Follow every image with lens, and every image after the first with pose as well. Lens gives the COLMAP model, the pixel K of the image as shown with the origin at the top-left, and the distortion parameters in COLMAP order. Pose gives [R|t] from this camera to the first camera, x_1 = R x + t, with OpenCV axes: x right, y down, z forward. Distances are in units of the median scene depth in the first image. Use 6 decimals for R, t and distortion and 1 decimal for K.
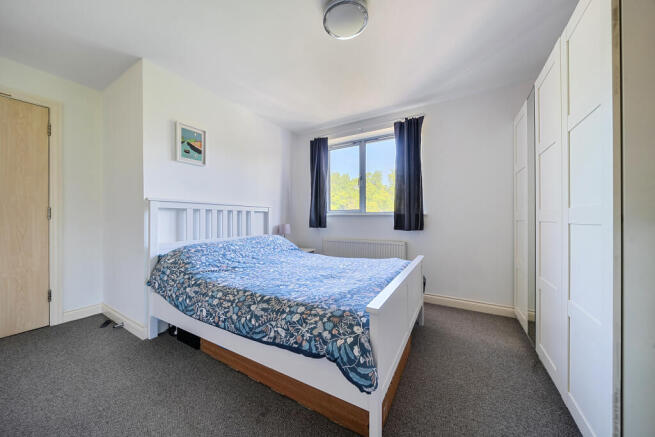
lens RADIAL K [[223.6, 0, 328.3], [0, 223.6, 218.7], [0, 0, 1]] dist [0.000288, 0.000003]
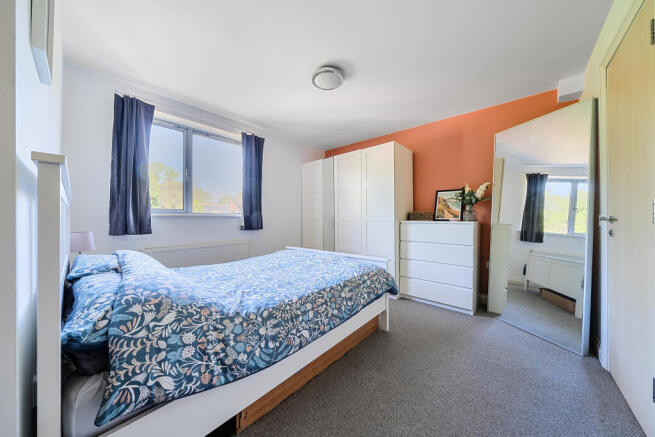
lens RADIAL K [[223.6, 0, 327.9], [0, 223.6, 216.2], [0, 0, 1]] dist [0.000288, 0.000003]
pose [[0.186278, 0.007937, 0.982465, -0.720076], [0.006920, 0.999932, -0.009390, -0.005775], [-0.982473, 0.008548, 0.186211, 0.401875]]
